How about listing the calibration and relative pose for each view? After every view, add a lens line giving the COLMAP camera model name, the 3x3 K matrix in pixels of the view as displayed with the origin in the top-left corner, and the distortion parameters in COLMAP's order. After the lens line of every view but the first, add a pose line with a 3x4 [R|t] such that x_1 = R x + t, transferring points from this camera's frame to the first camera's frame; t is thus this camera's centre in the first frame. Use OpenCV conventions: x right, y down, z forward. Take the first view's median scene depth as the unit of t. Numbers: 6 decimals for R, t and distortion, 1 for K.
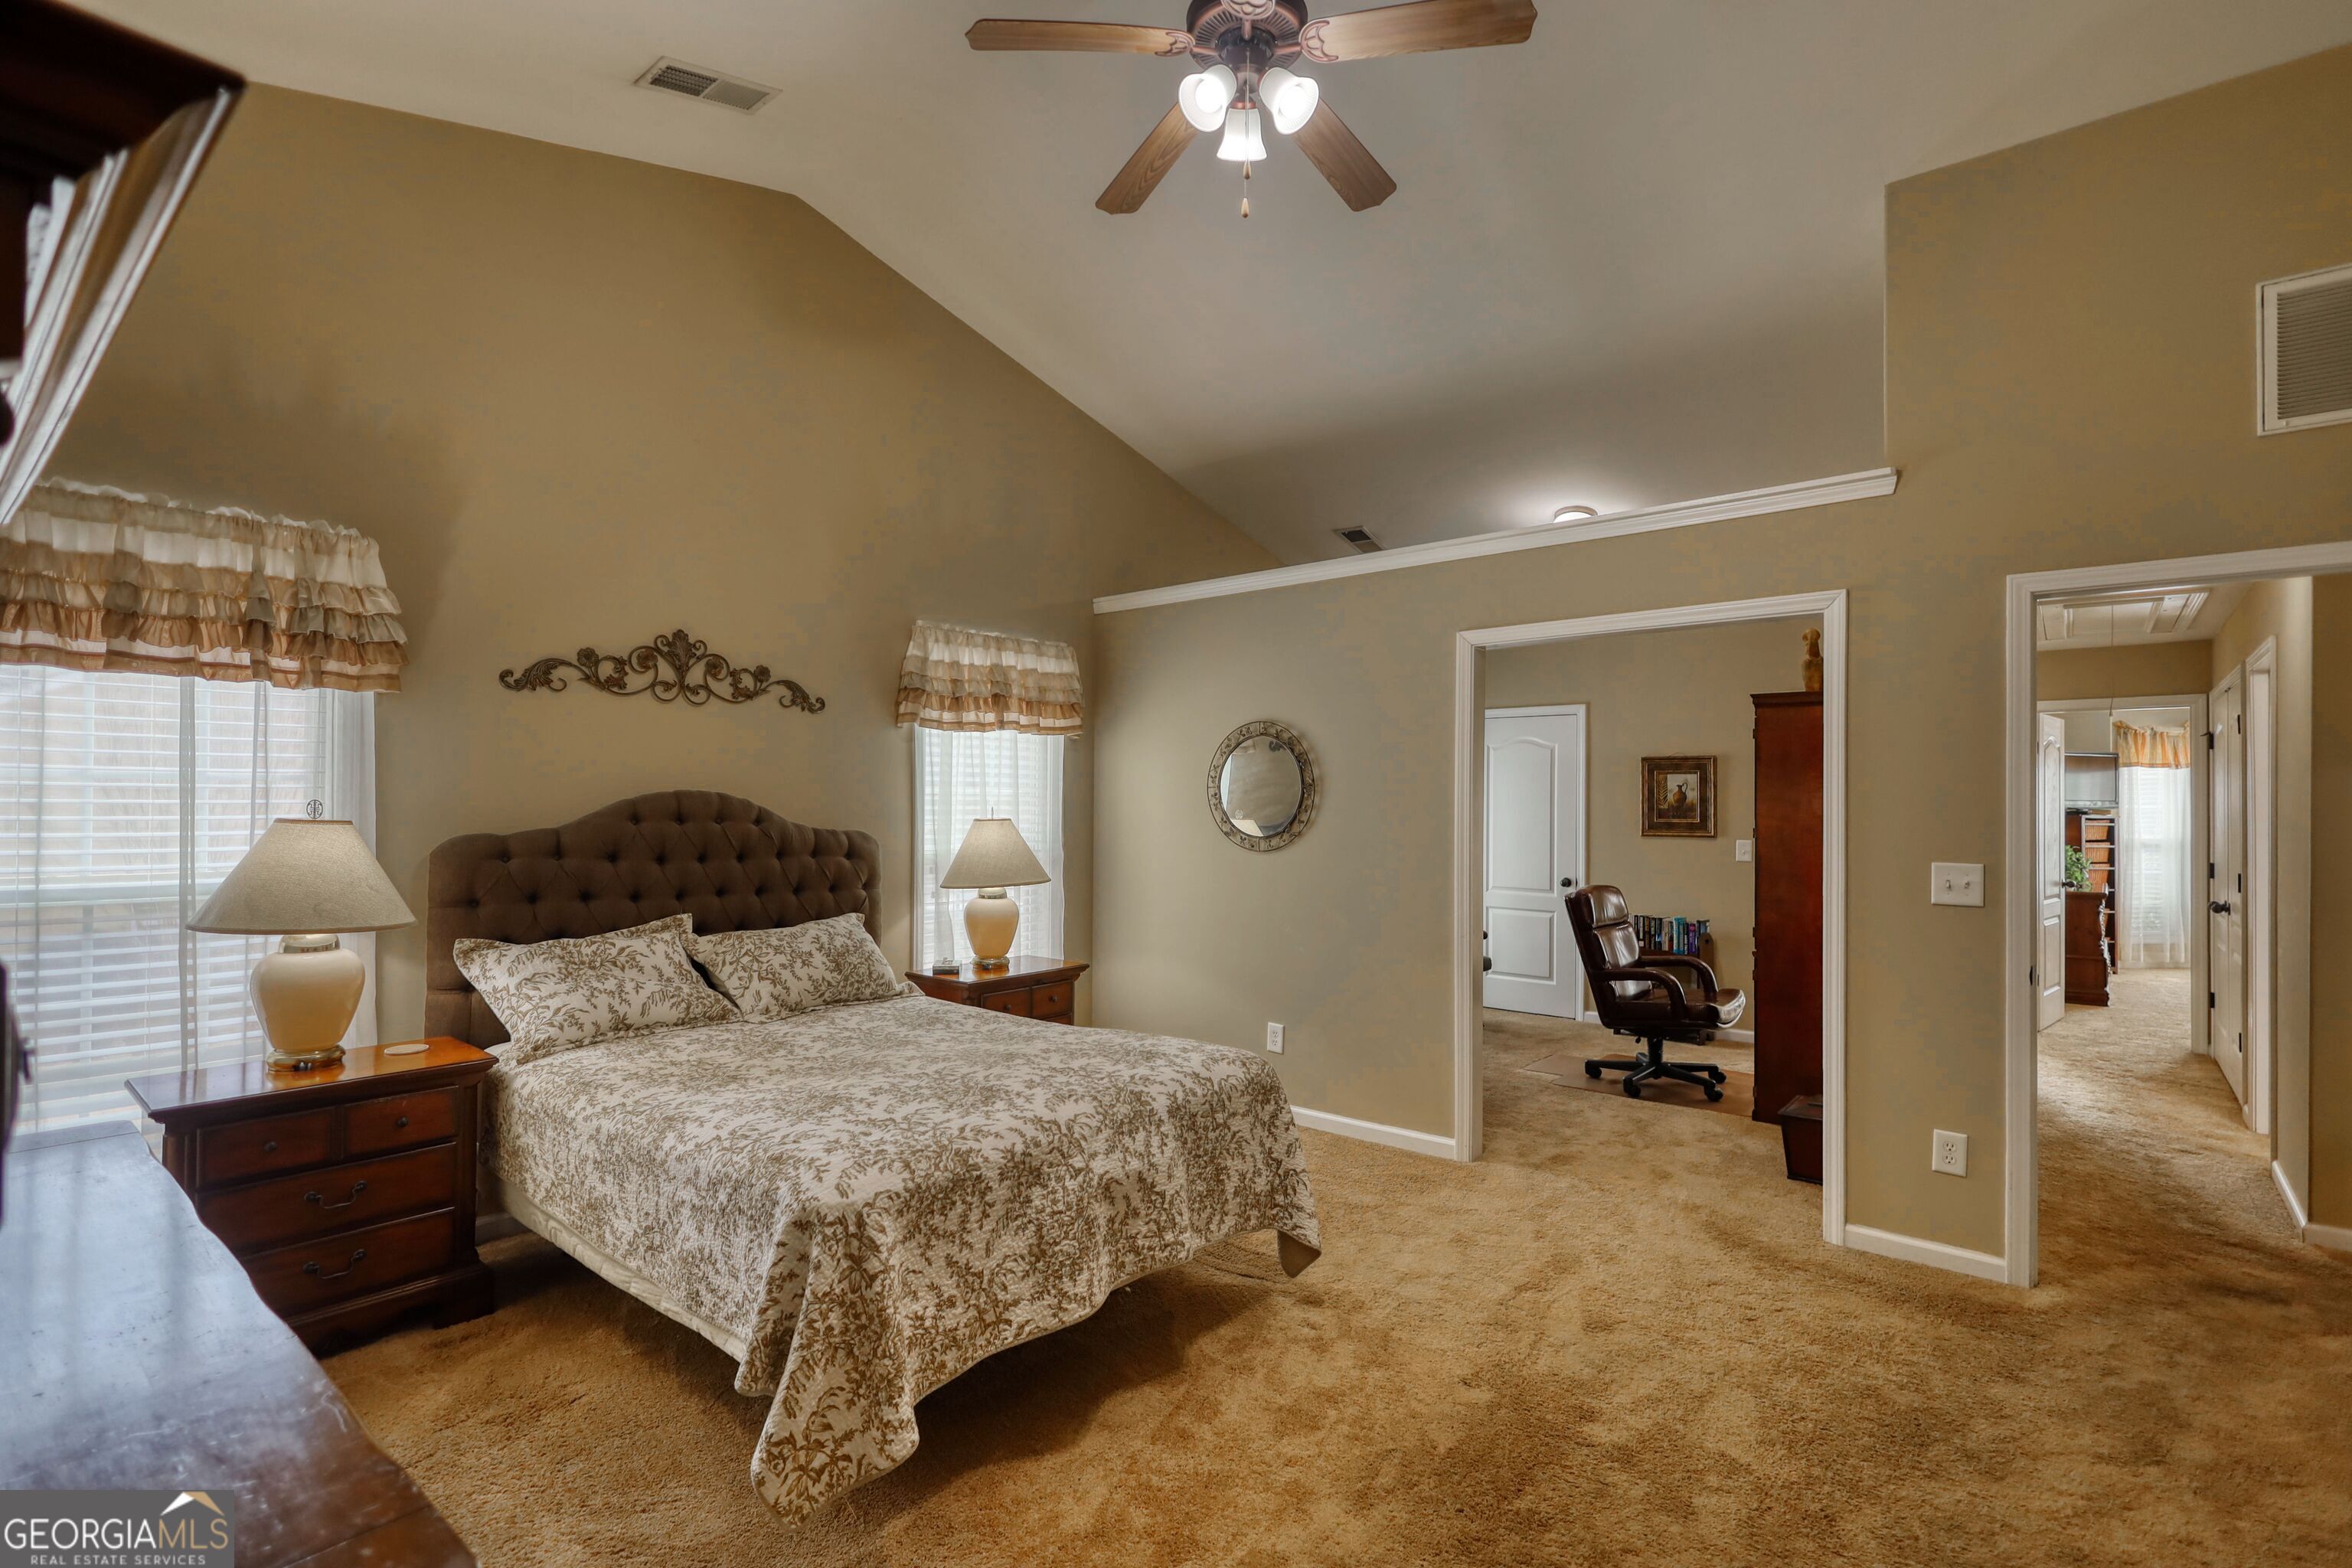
lens RADIAL K [[1105.4, 0, 1178.0], [0, 1105.4, 796.0], [0, 0, 1]] dist [0.000633, 0.001138]
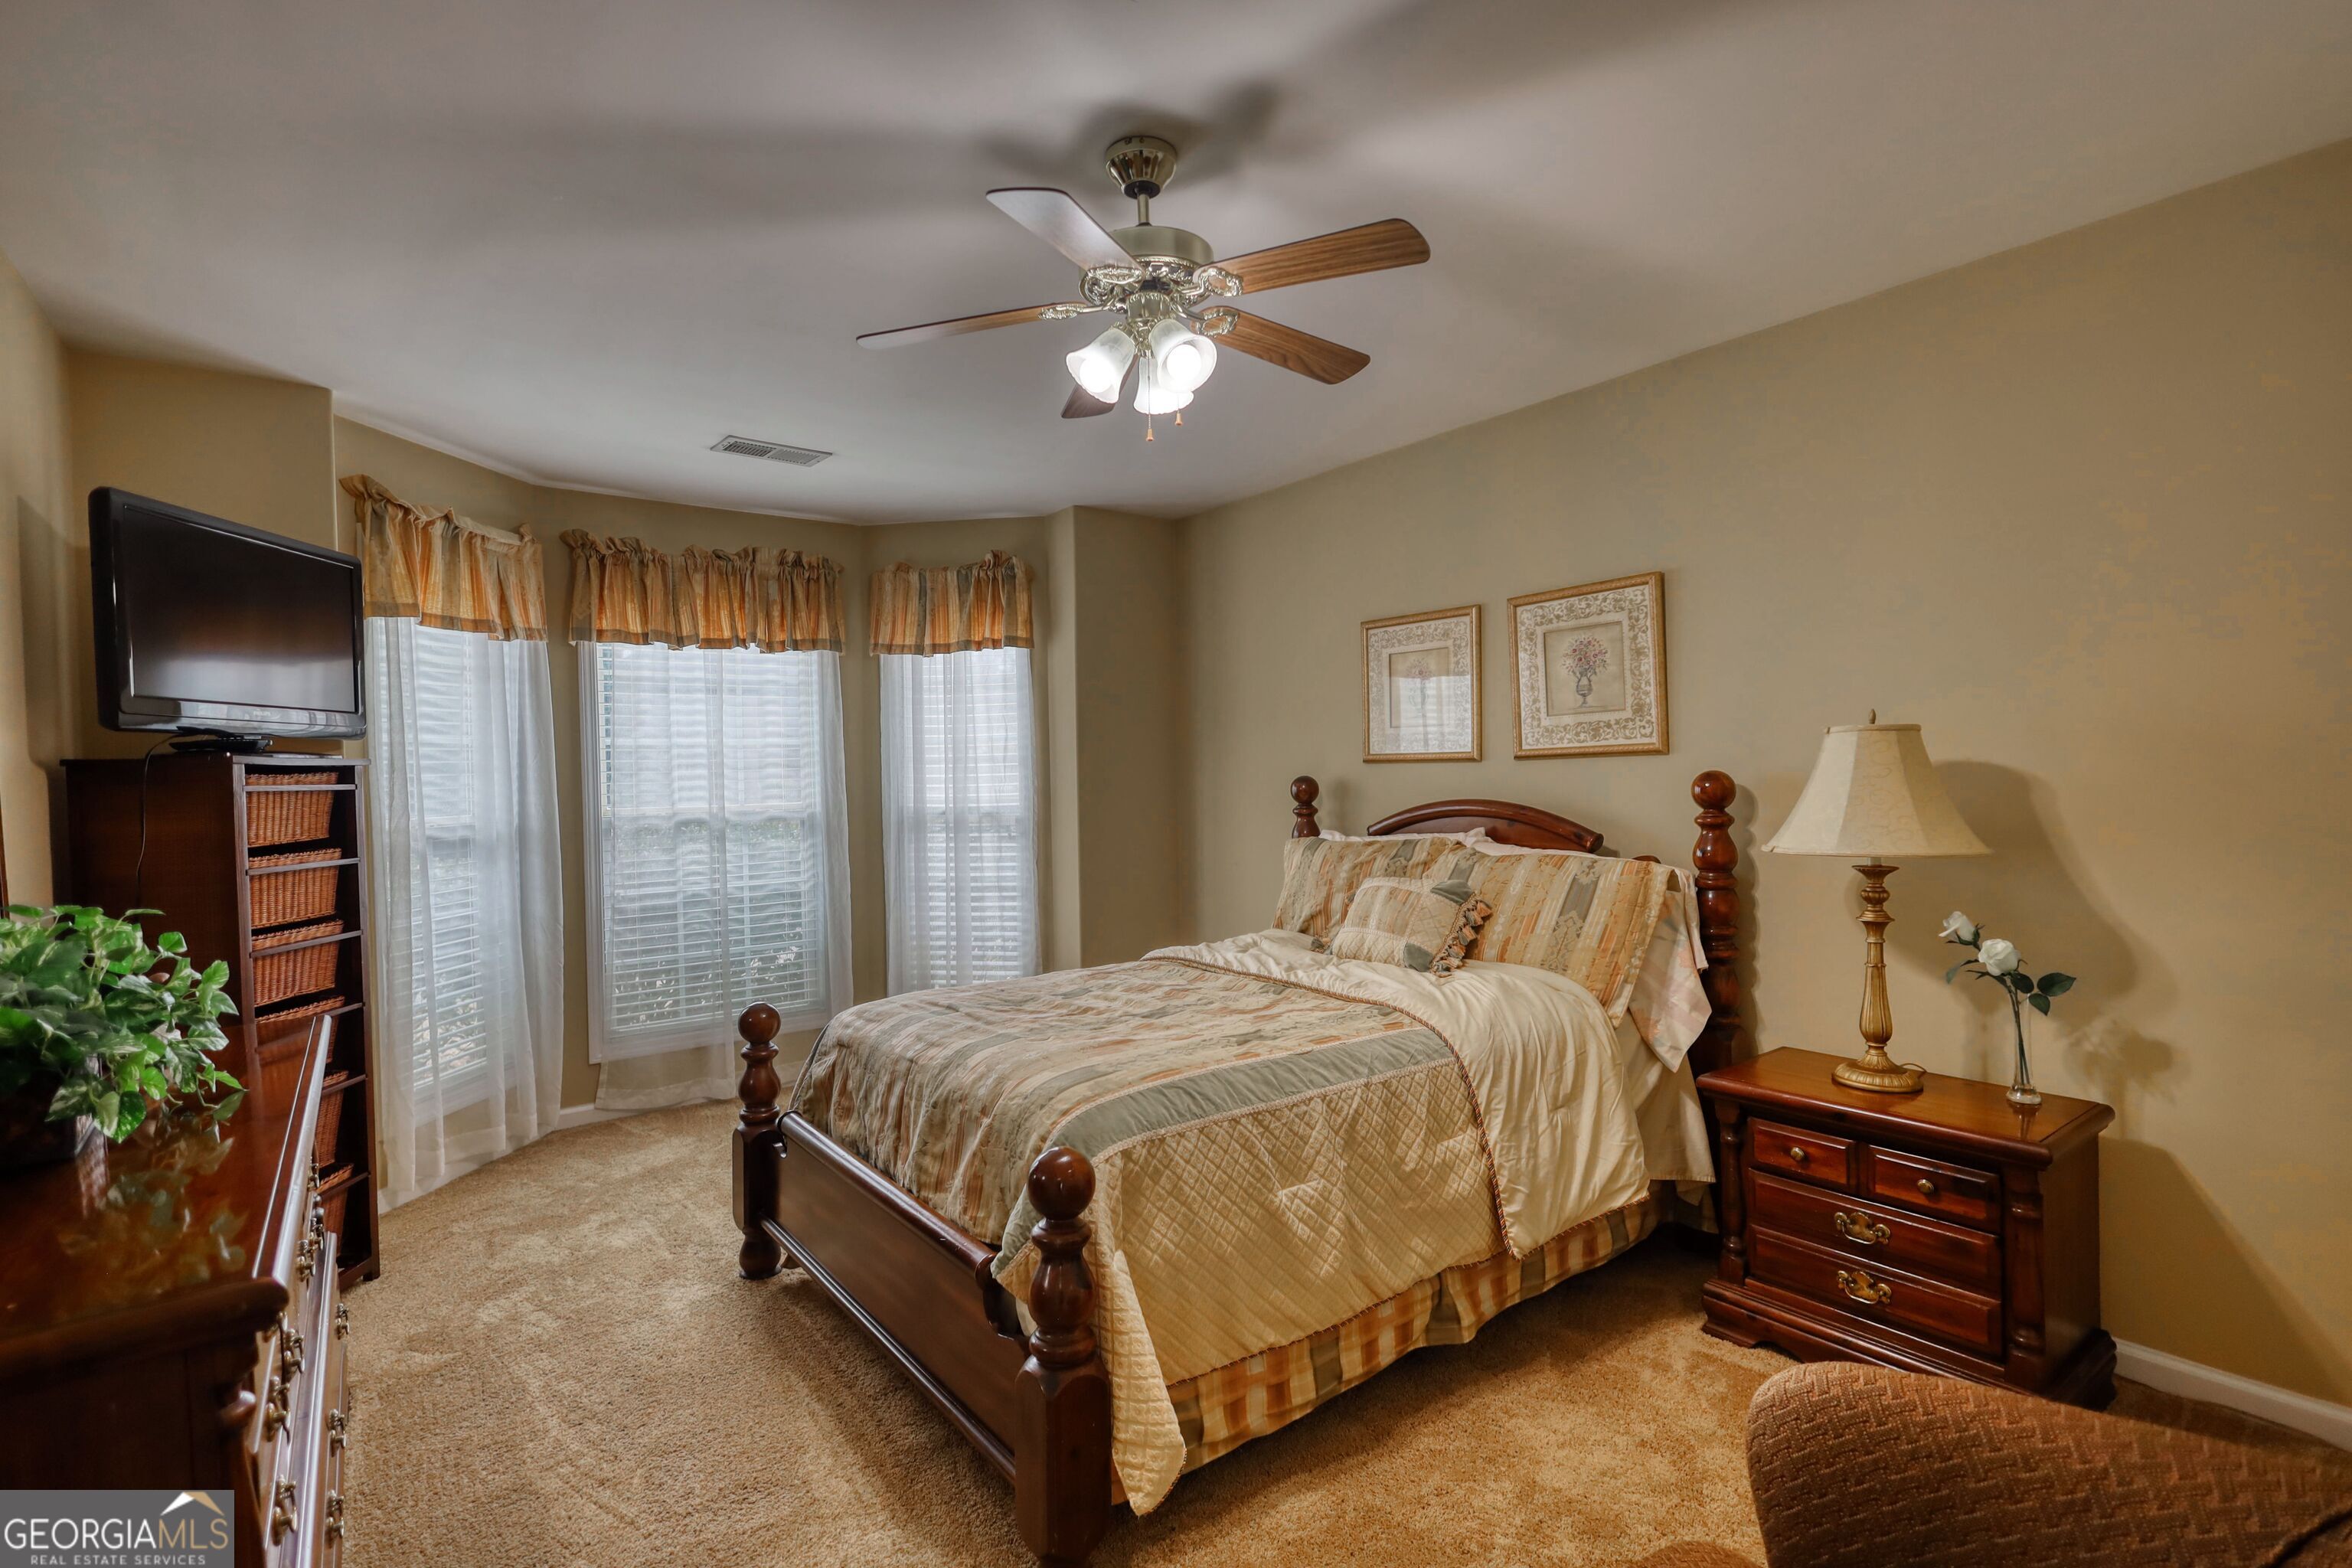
lens RADIAL K [[1089.2, 0, 1191.6], [0, 1089.2, 780.9], [0, 0, 1]] dist [0.001082, 0.000203]
pose [[0.214285, -0.021512, 0.976534, 0.588684], [0.021048, 0.999627, 0.017402, 0.022986], [-0.976544, 0.016825, 0.214658, 0.693707]]
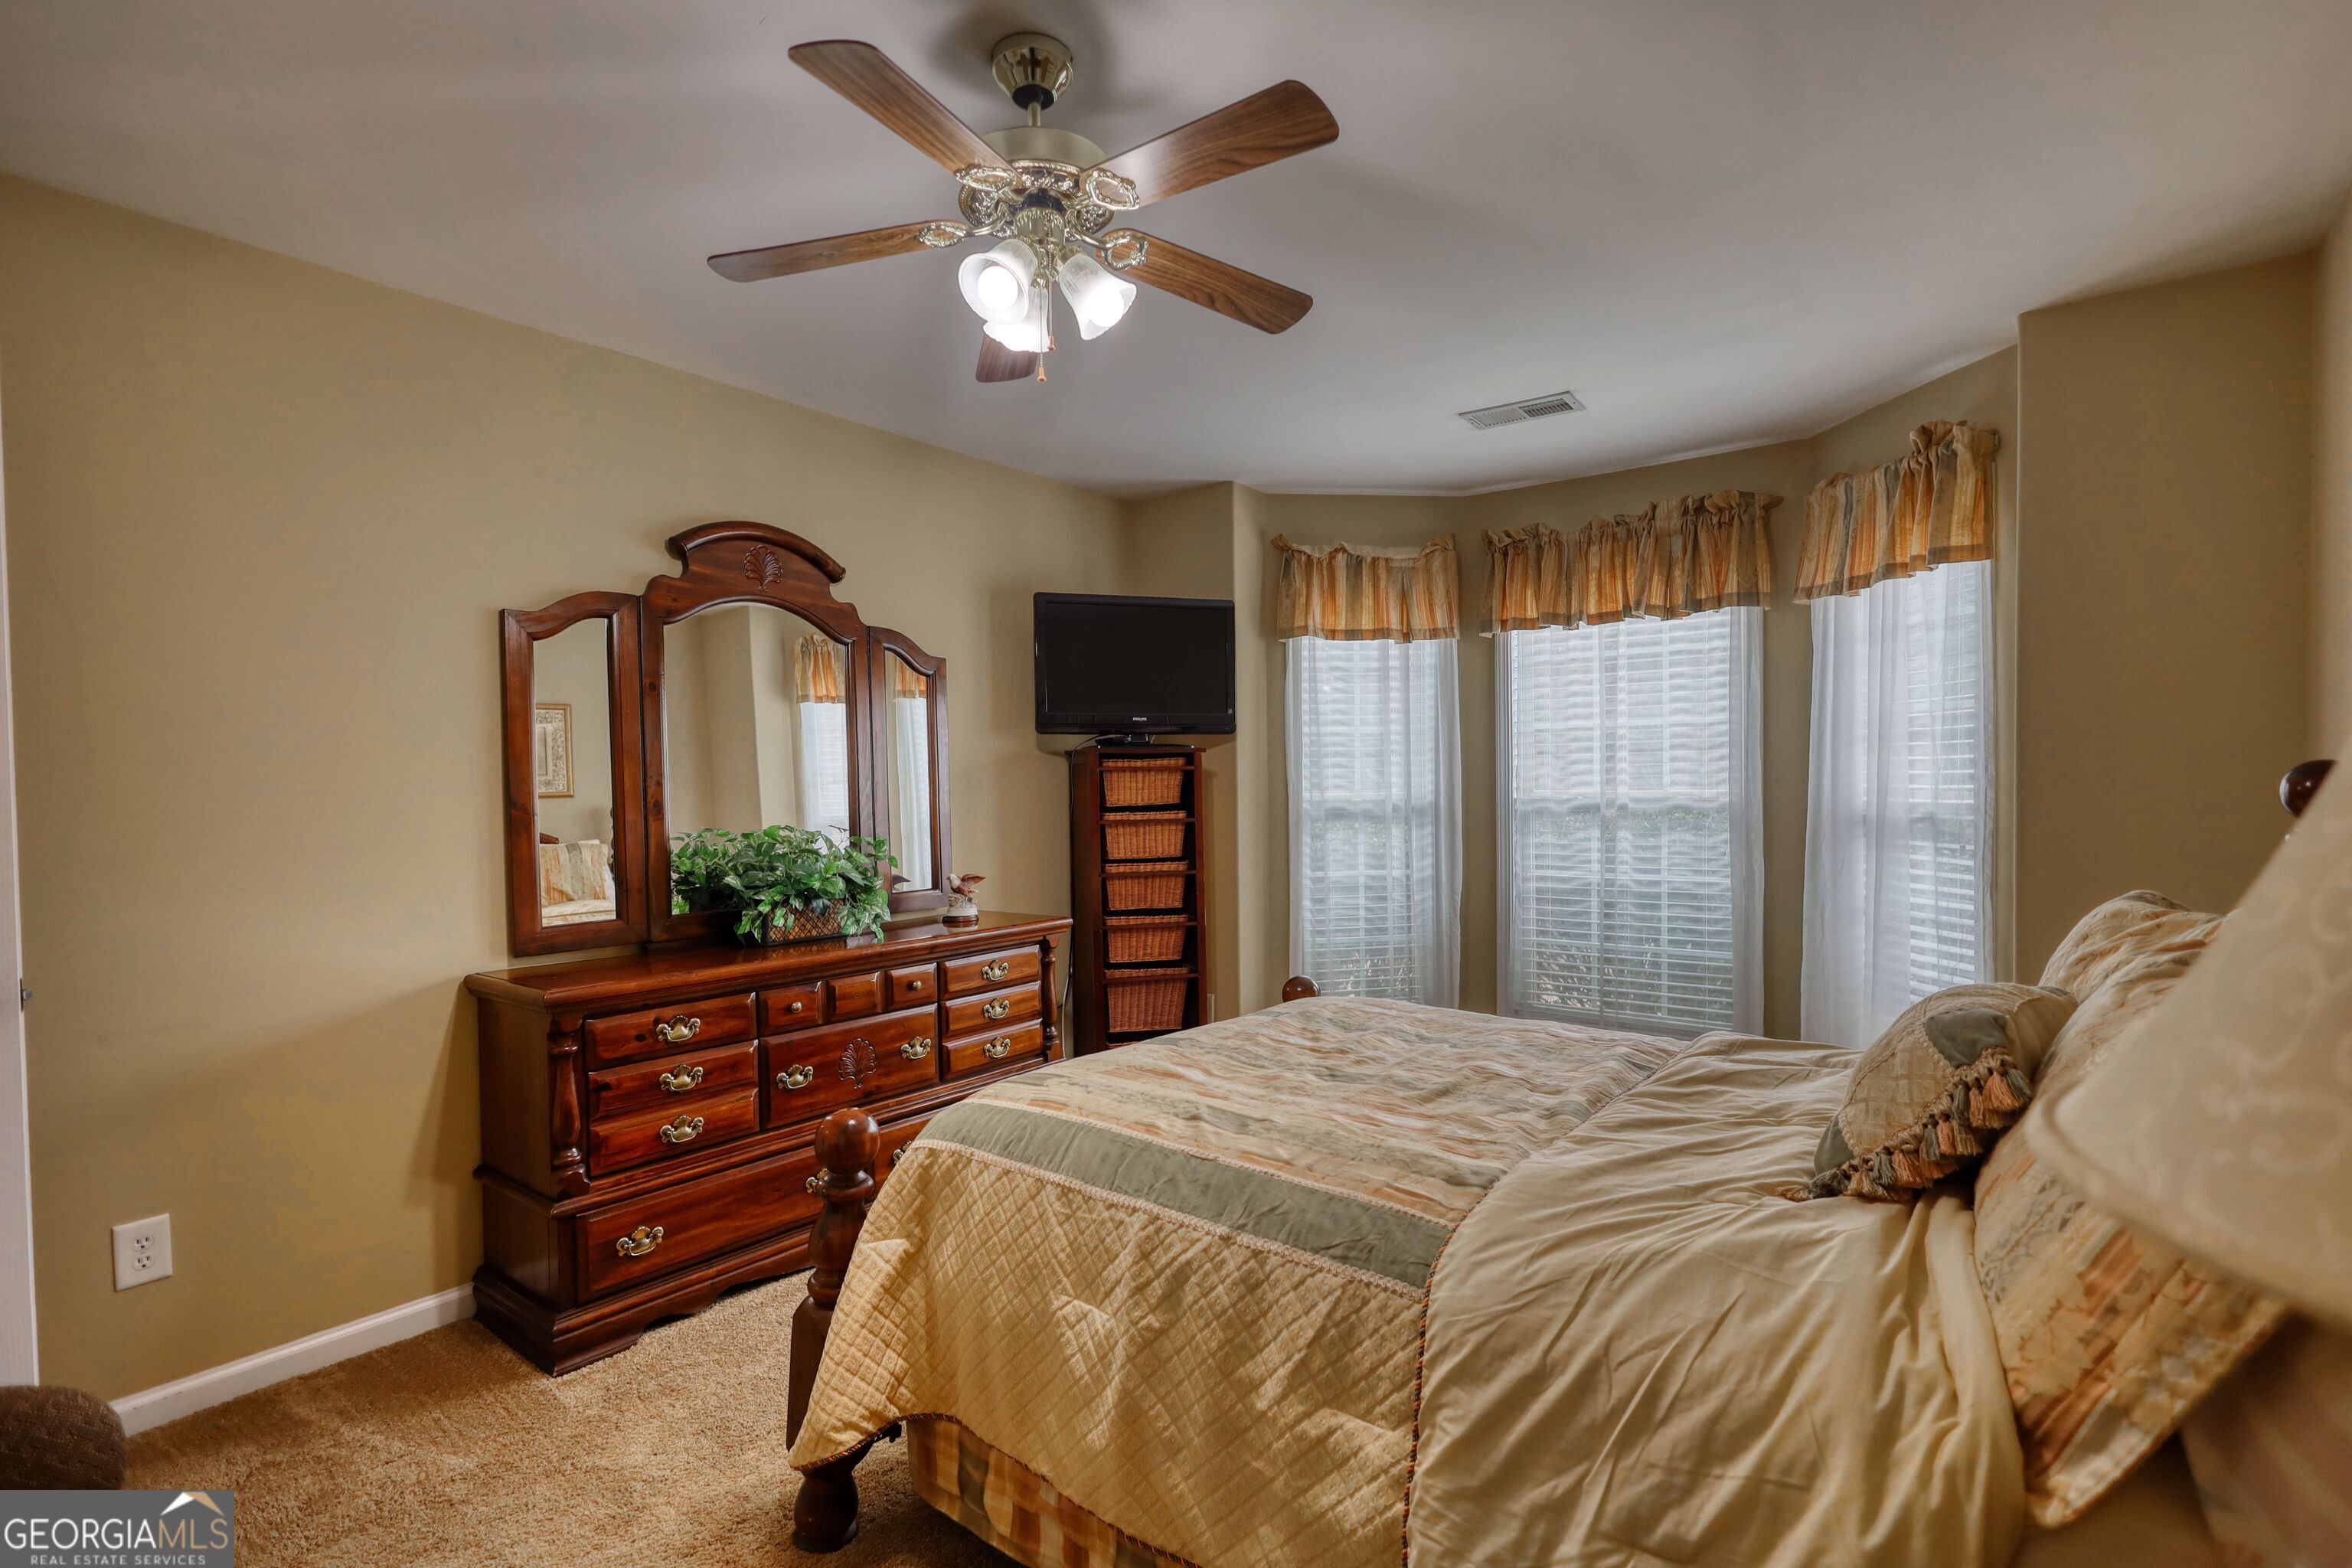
lens RADIAL K [[1105.4, 0, 1178.0], [0, 1105.4, 796.0], [0, 0, 1]] dist [0.000633, 0.001138]
pose [[0.998947, -0.020776, 0.040911, 0.796862], [0.019994, 0.999611, 0.019436, 0.027171], [-0.041299, -0.018597, 0.998974, 0.563713]]
